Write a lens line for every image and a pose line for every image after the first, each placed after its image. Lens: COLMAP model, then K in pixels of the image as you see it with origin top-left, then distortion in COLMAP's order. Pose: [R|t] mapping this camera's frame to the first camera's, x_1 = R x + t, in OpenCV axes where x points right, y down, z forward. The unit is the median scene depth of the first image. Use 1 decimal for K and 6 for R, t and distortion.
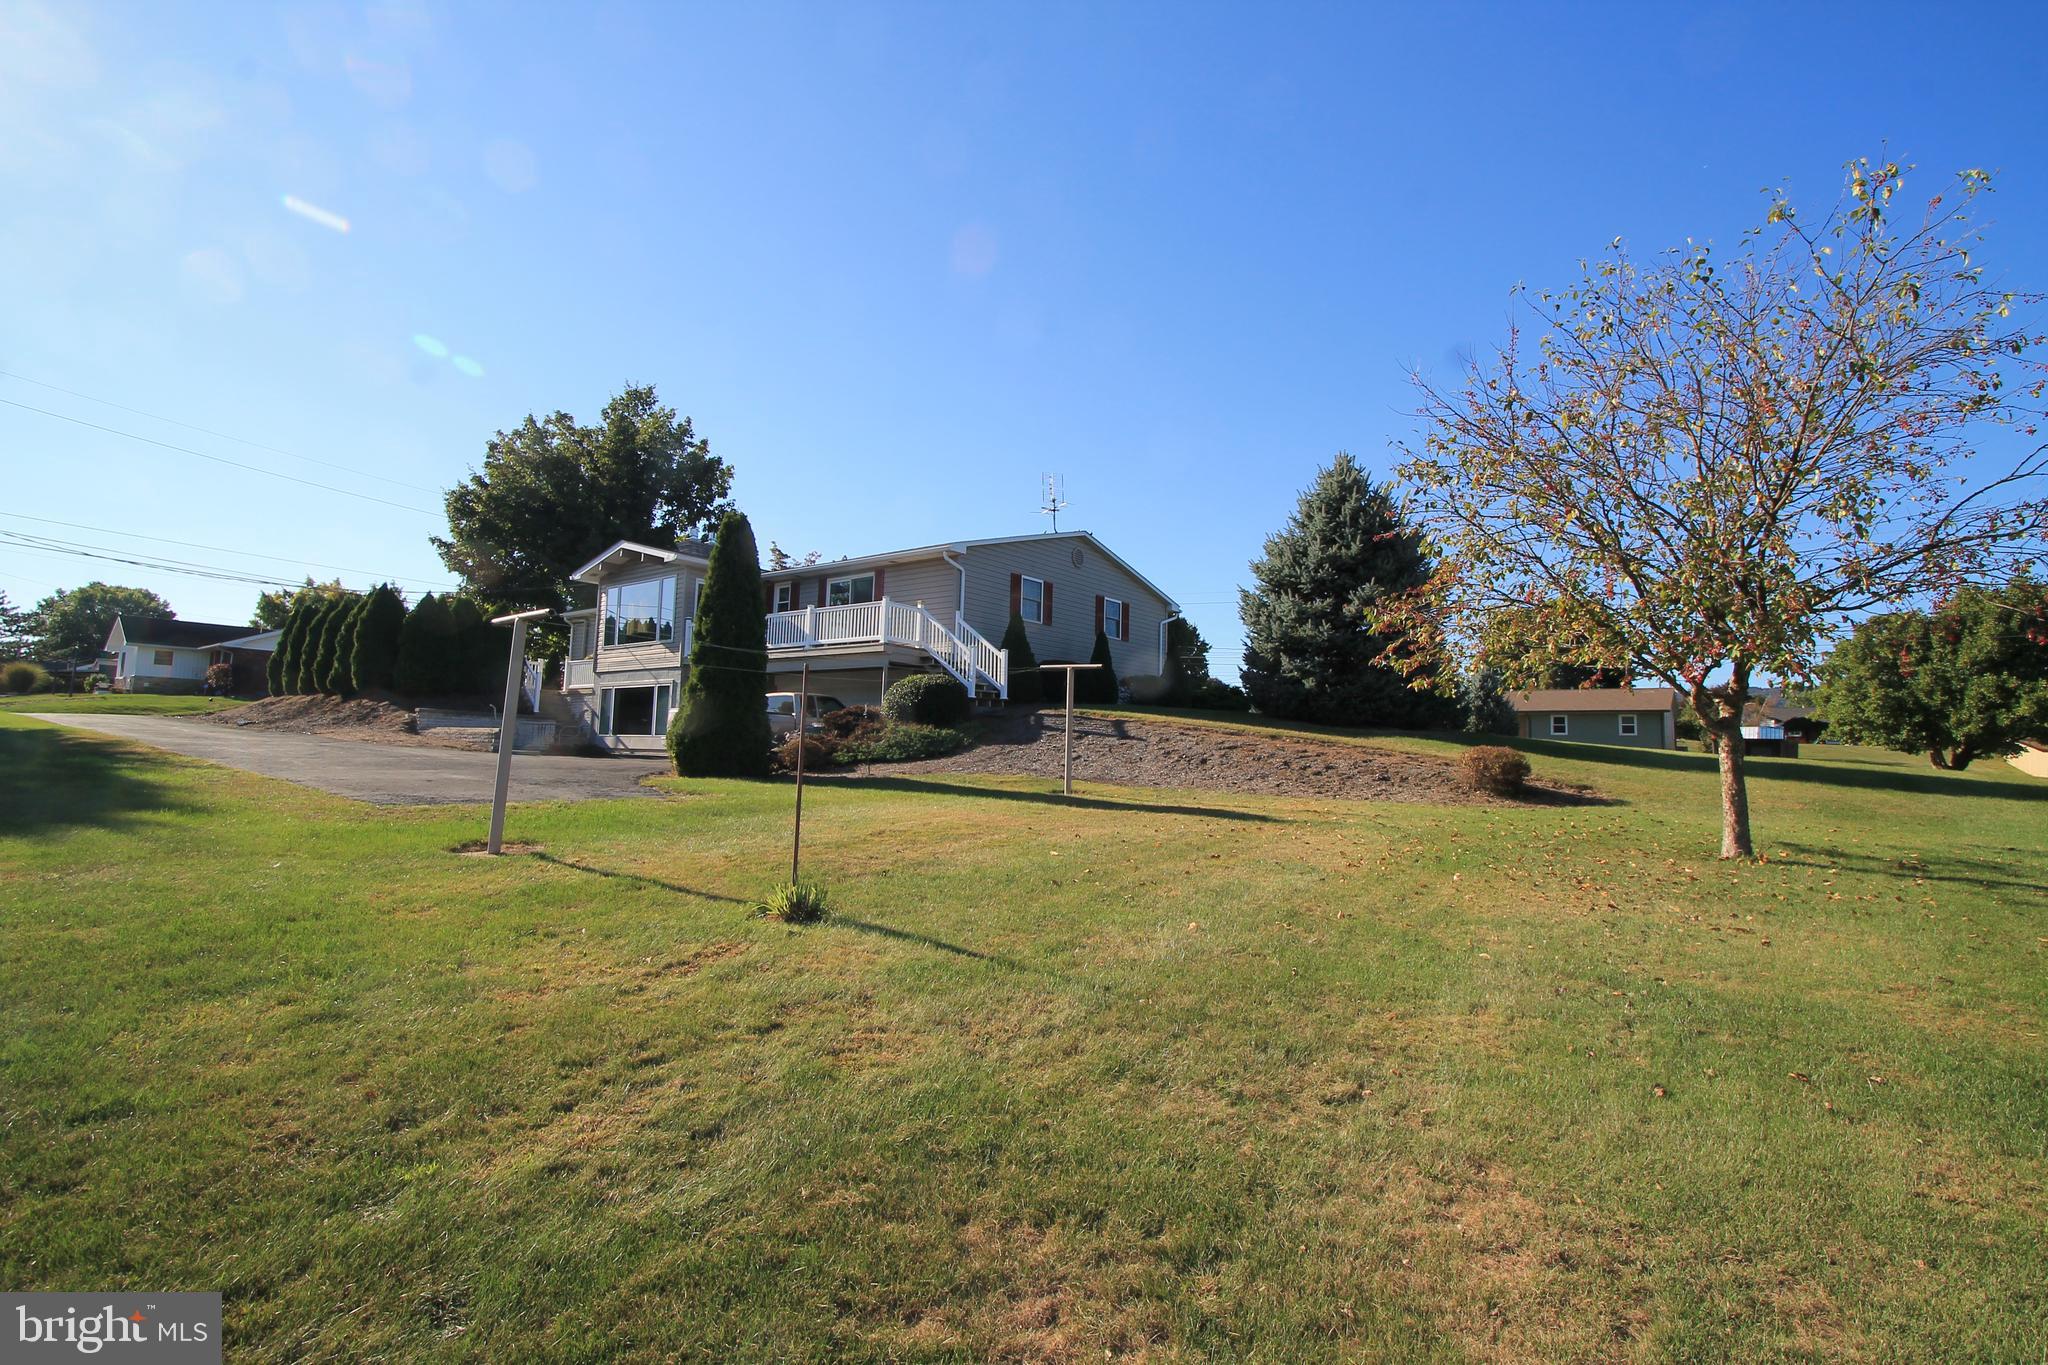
lens RADIAL K [[953.8, 0, 1030.2], [0, 953.8, 682.1], [0, 0, 1]] dist [-0.014757, 0.004130]
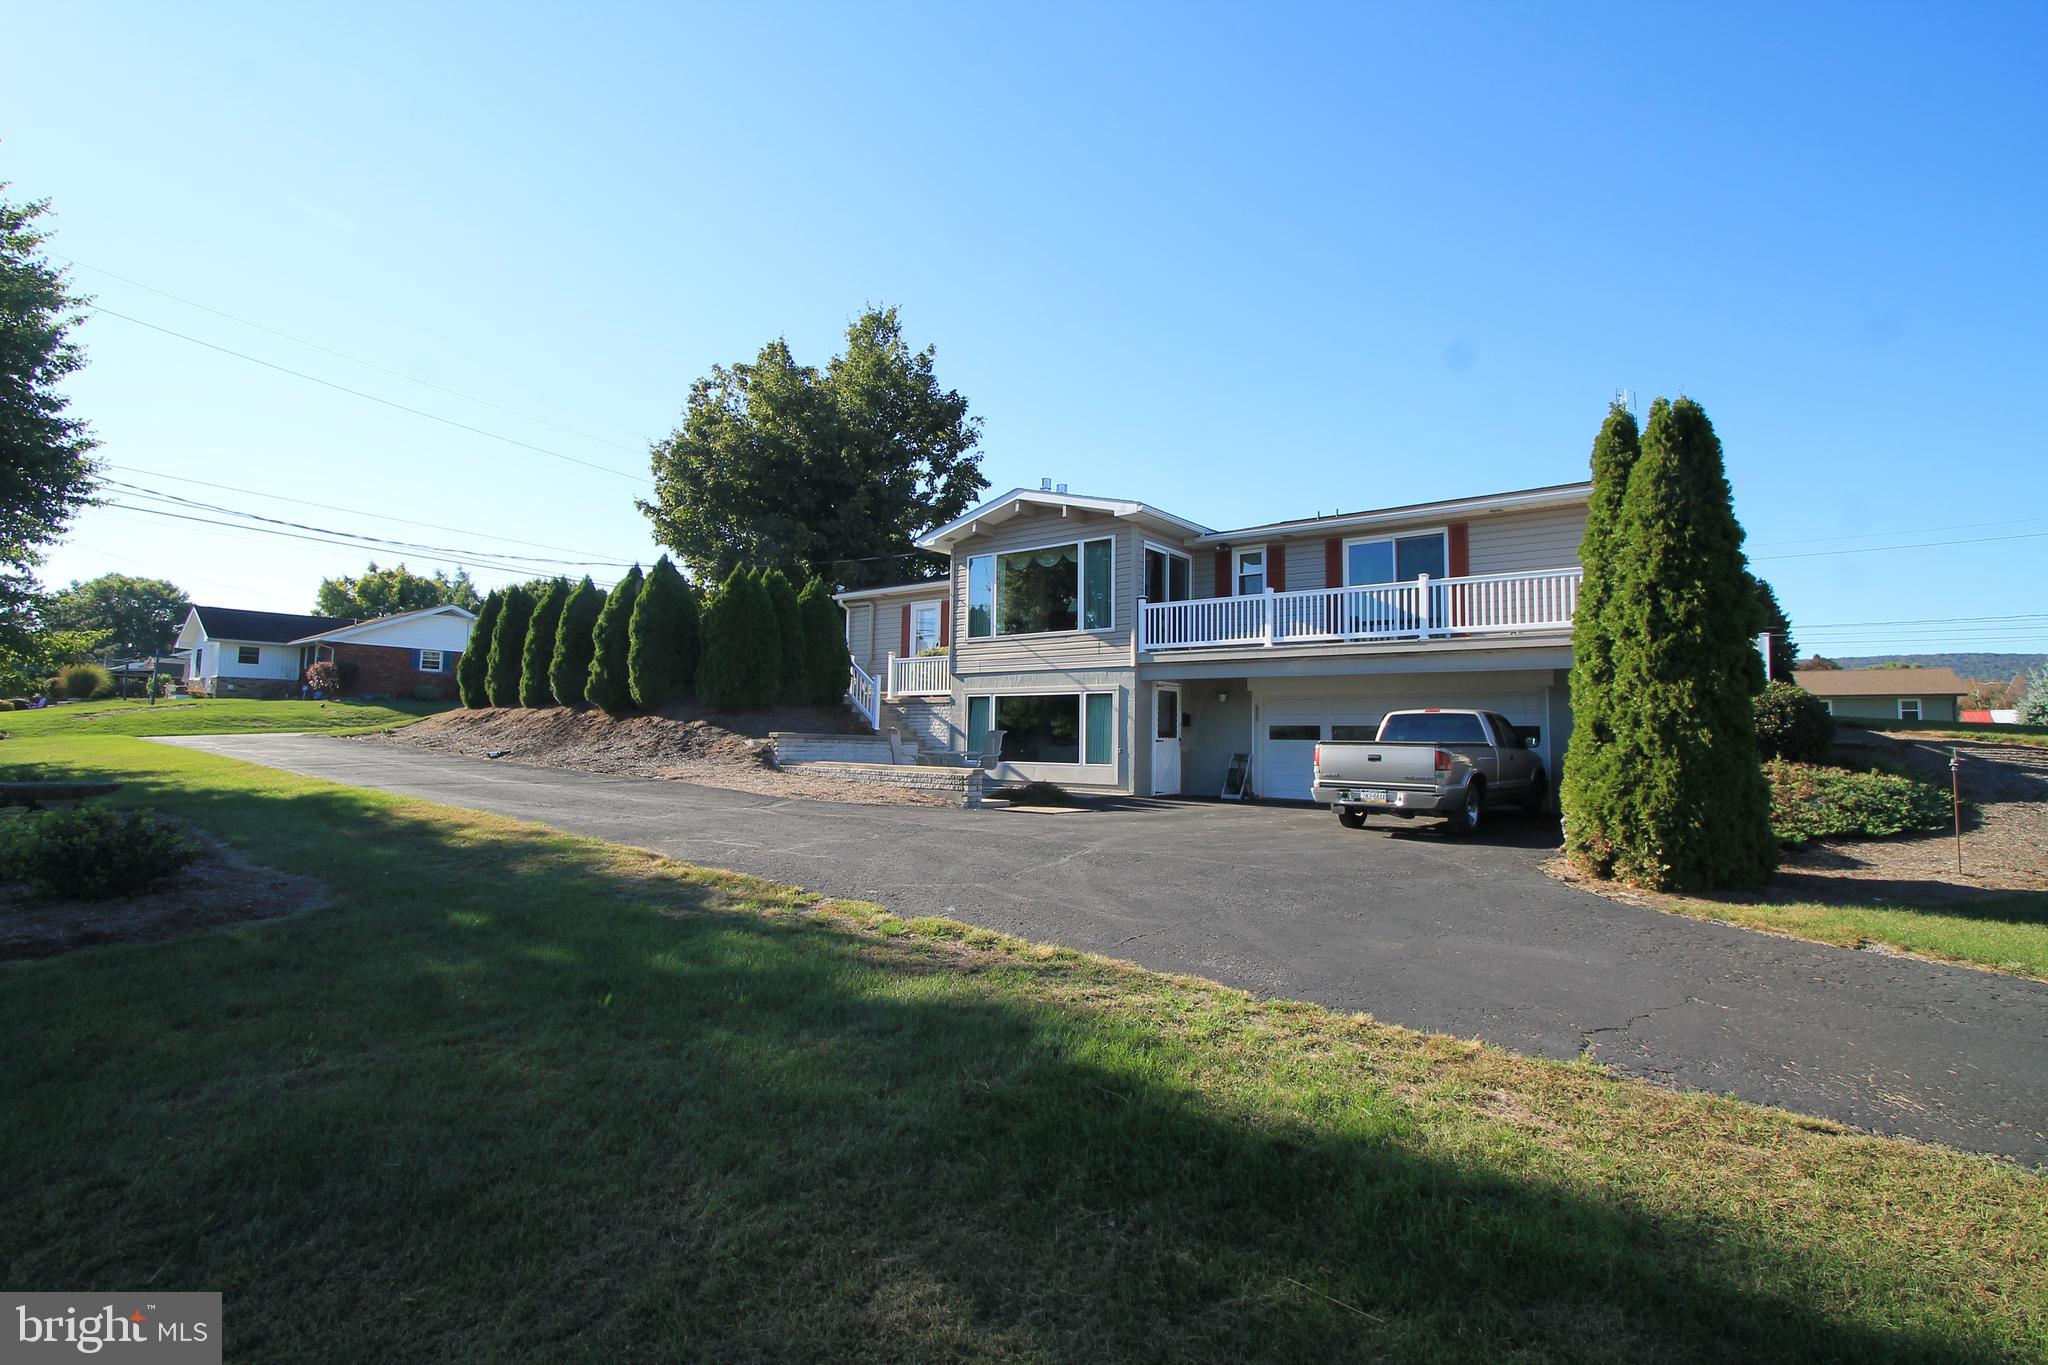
lens RADIAL K [[953.8, 0, 1018.3], [0, 953.8, 689.1], [0, 0, 1]] dist [-0.014757, 0.004130]
pose [[0.999935, -0.011038, -0.003003, -0.384066], [0.011111, 0.999616, 0.025393, -0.015831], [0.002722, -0.025425, 0.999673, 0.253815]]
